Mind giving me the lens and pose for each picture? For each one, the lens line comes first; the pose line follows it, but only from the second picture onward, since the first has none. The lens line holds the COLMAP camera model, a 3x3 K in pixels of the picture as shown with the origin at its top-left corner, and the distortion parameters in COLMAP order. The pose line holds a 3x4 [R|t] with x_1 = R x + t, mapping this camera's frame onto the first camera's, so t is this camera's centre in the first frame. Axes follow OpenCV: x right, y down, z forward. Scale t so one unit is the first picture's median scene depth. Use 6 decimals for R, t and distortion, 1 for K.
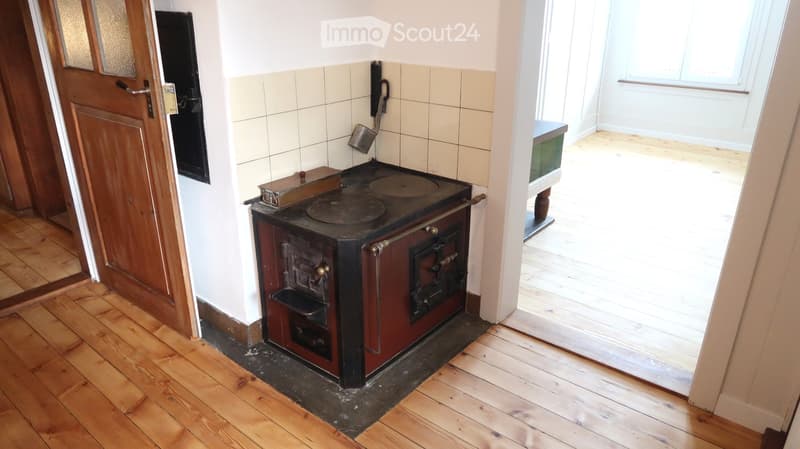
lens RADIAL K [[551.0, 0, 400.0], [0, 551.0, 224.5], [0, 0, 1]] dist [-0.016372, 0.001914]
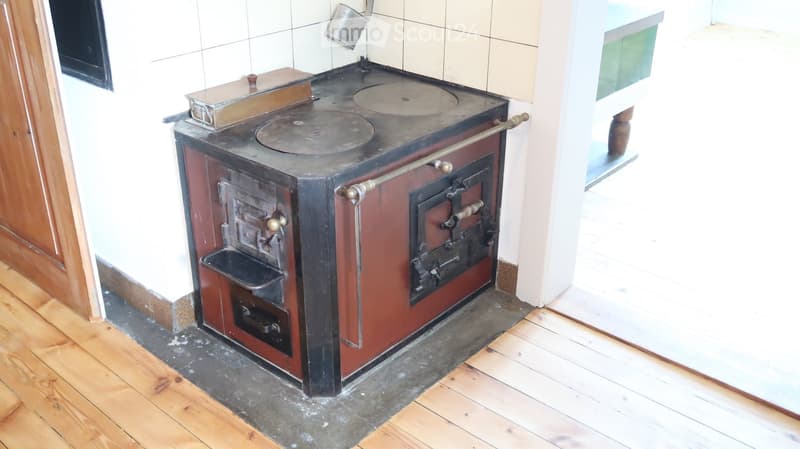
lens RADIAL K [[784.5, 0, 400.0], [0, 784.5, 224.5], [0, 0, 1]] dist [0.014048, -0.005264]
pose [[0.999477, 0.019017, -0.026142, 0.029204], [-0.016813, 0.996484, 0.082081, 0.003298], [0.027611, -0.081598, 0.996283, 0.047011]]
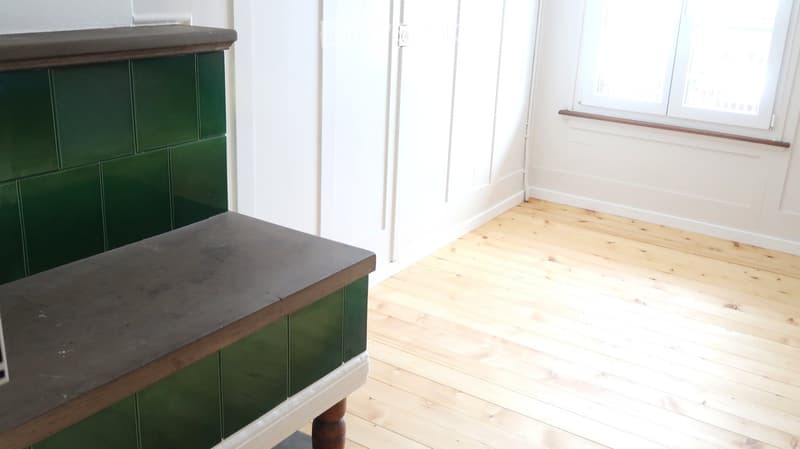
lens RADIAL K [[784.5, 0, 400.0], [0, 784.5, 224.5], [0, 0, 1]] dist [0.014048, -0.005264]
pose [[0.994530, 0.002912, 0.104409, 0.439671], [0.003439, 0.998156, -0.060601, -0.282886], [-0.104393, 0.060628, 0.992686, 0.690020]]
